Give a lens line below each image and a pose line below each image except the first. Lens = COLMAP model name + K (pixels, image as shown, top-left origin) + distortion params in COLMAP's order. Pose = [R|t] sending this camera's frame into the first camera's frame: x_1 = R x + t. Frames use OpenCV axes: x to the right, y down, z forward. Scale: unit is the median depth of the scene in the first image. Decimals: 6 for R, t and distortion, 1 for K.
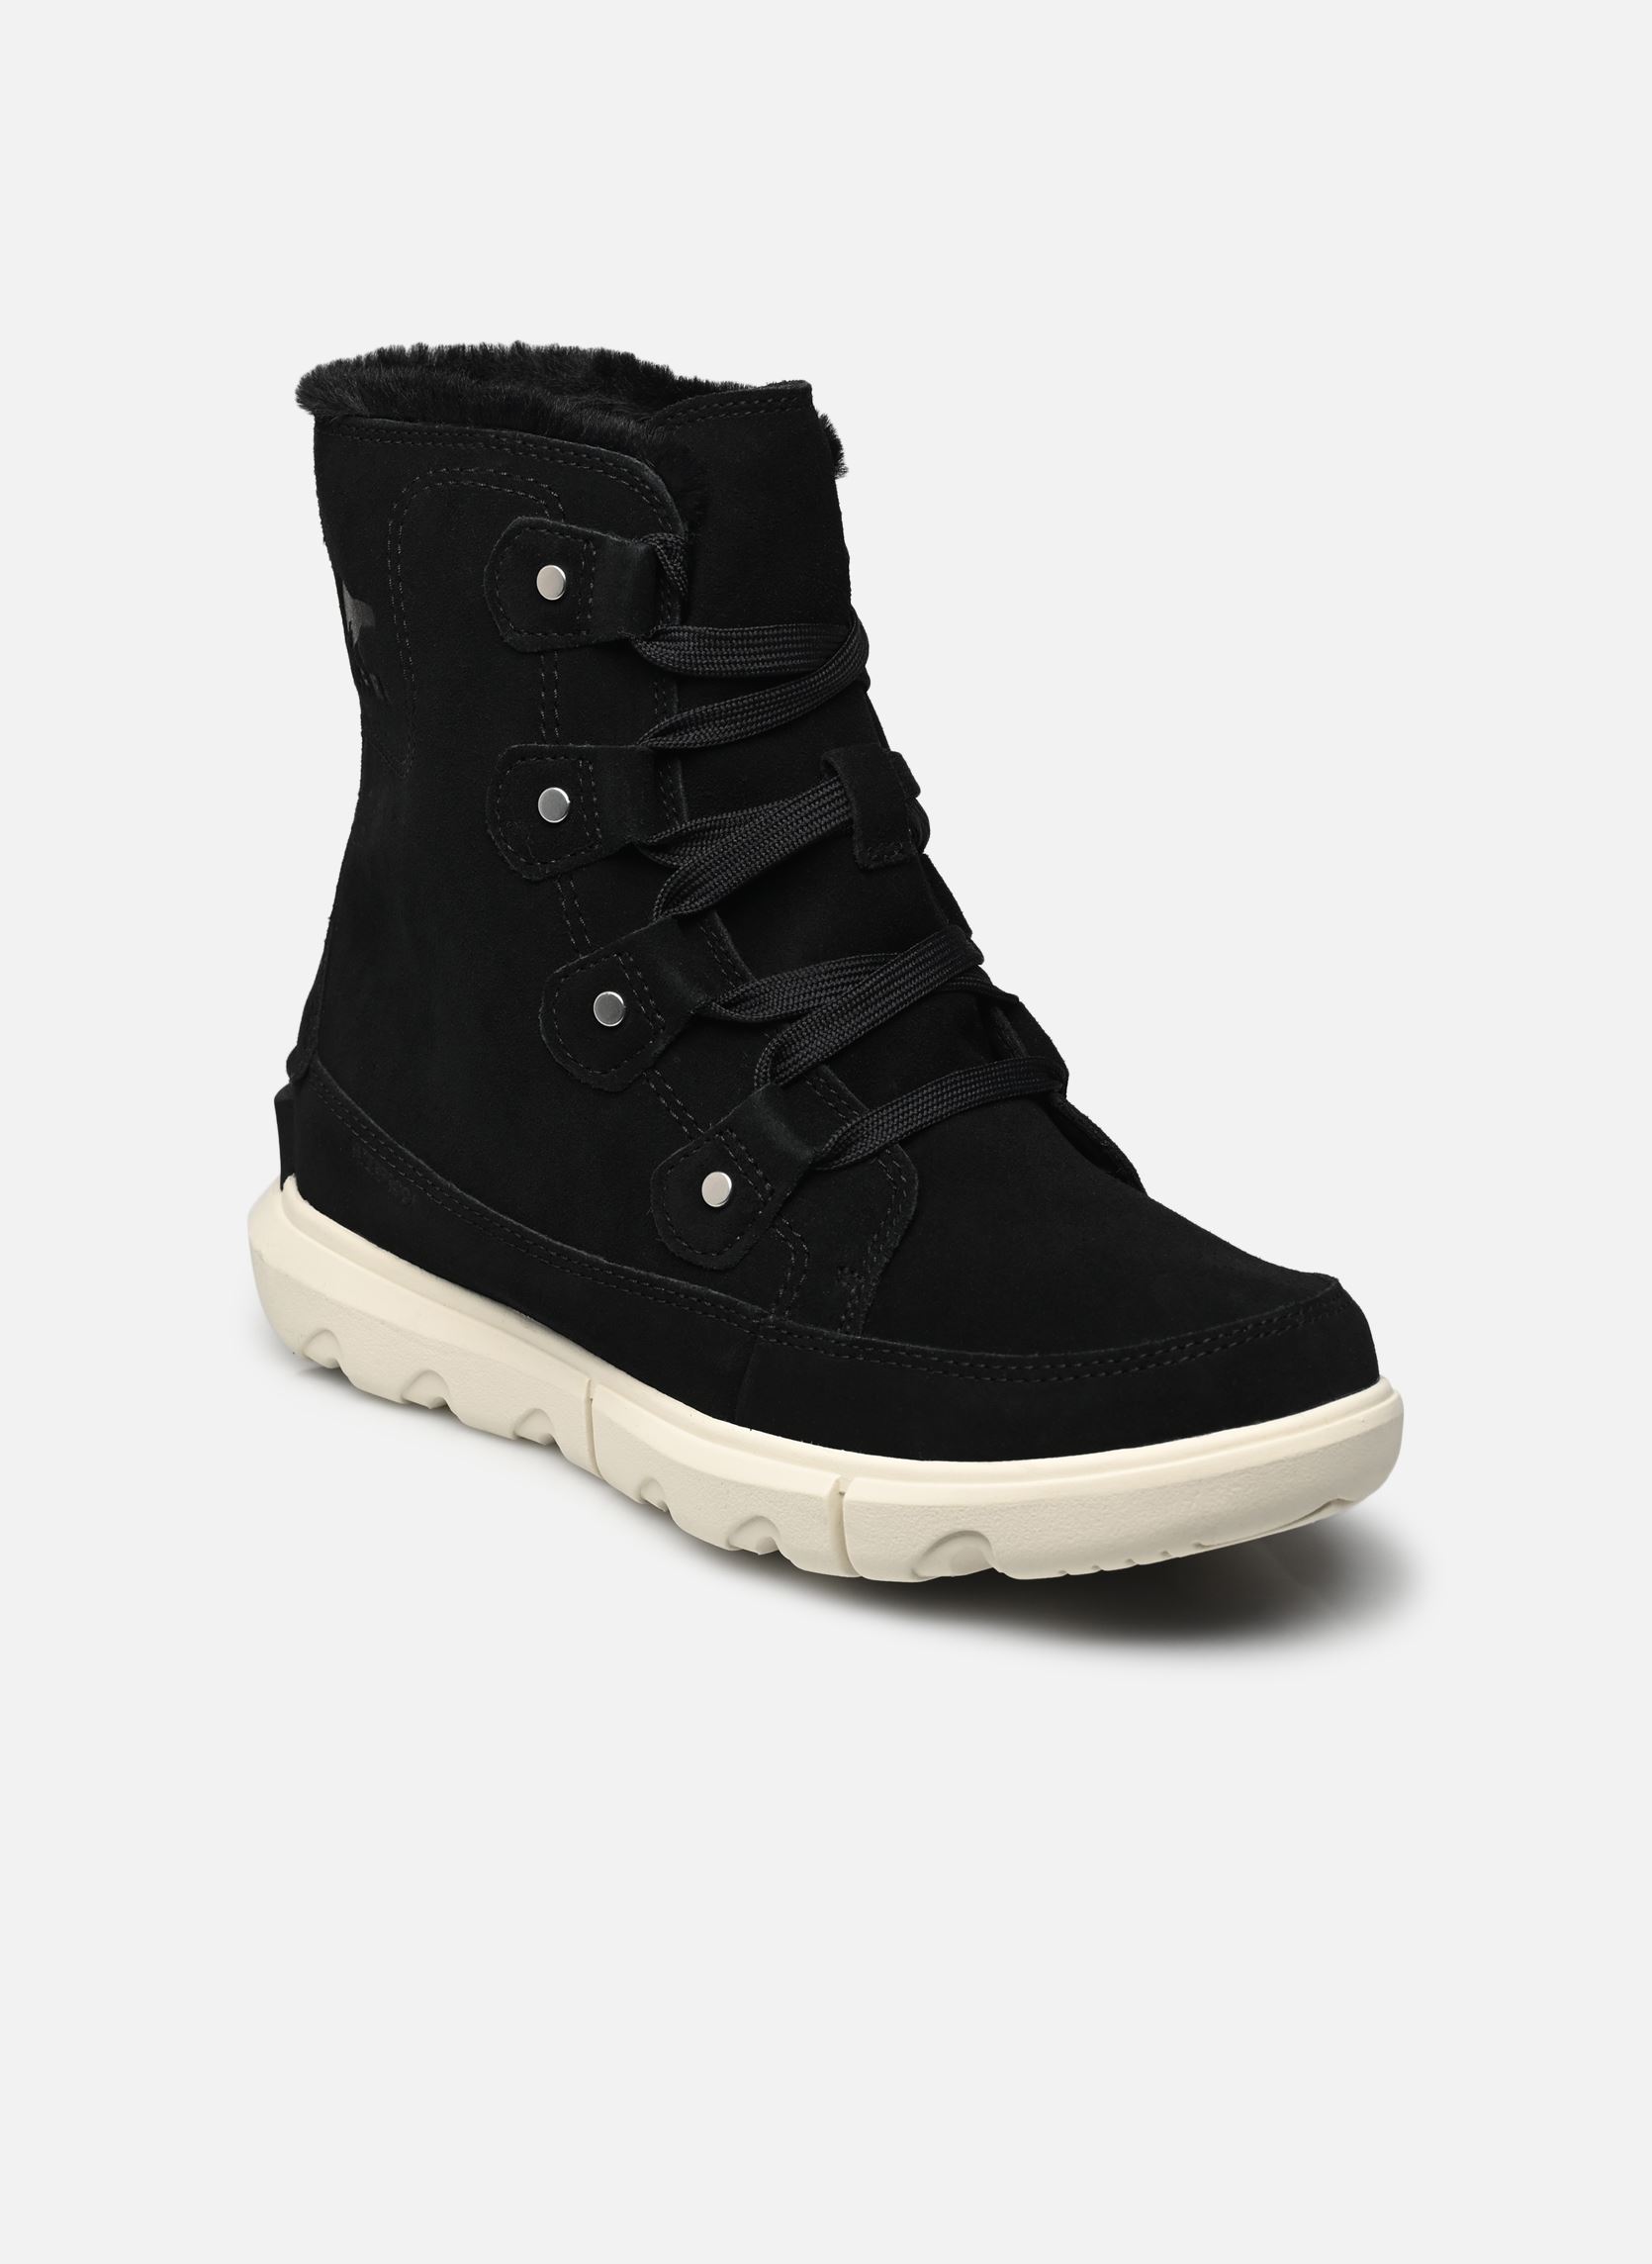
lens RADIAL K [[7236.8, 0, 826.0], [0, 7236.8, 1132.0], [0, 0, 1]] dist [0.488584, -46.086574]
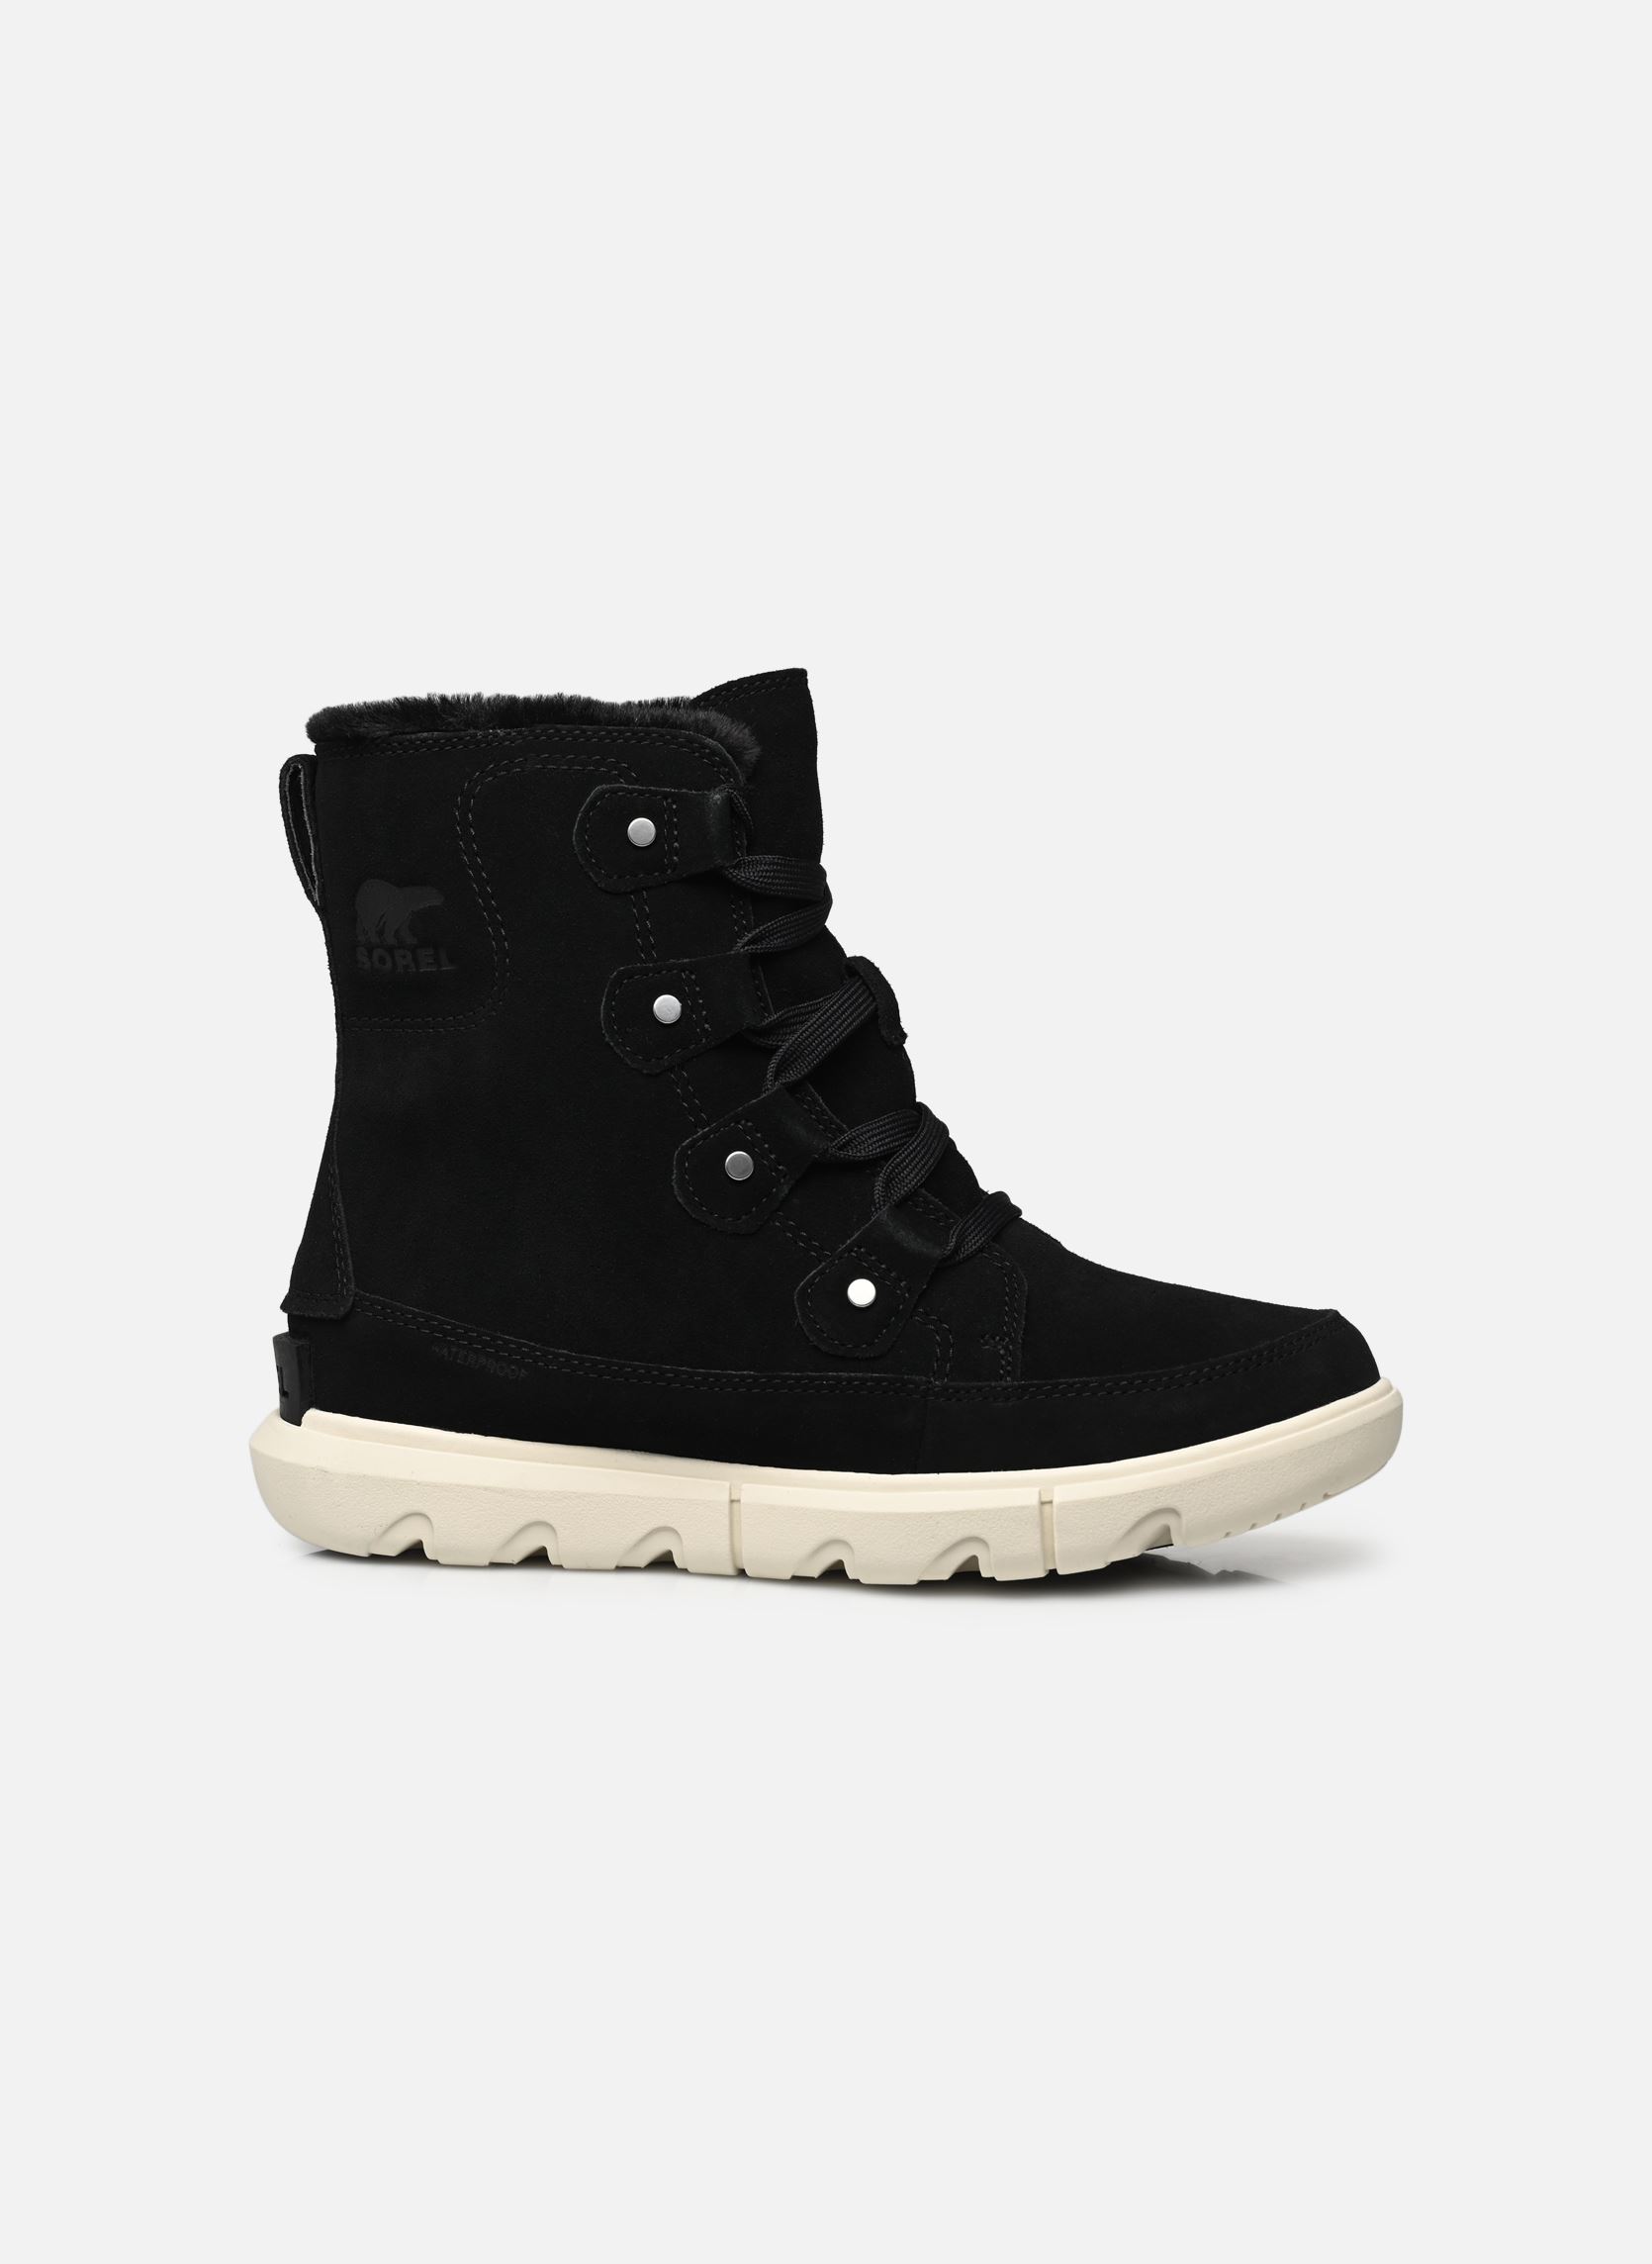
lens RADIAL K [[7236.8, 0, 826.0], [0, 7236.8, 1132.0], [0, 0, 1]] dist [0.488584, -46.086574]
pose [[0.871621, -0.063981, 0.485986, -0.614485], [0.161335, 0.973650, -0.161173, 0.177984], [-0.462868, 0.218888, 0.858977, -0.062364]]
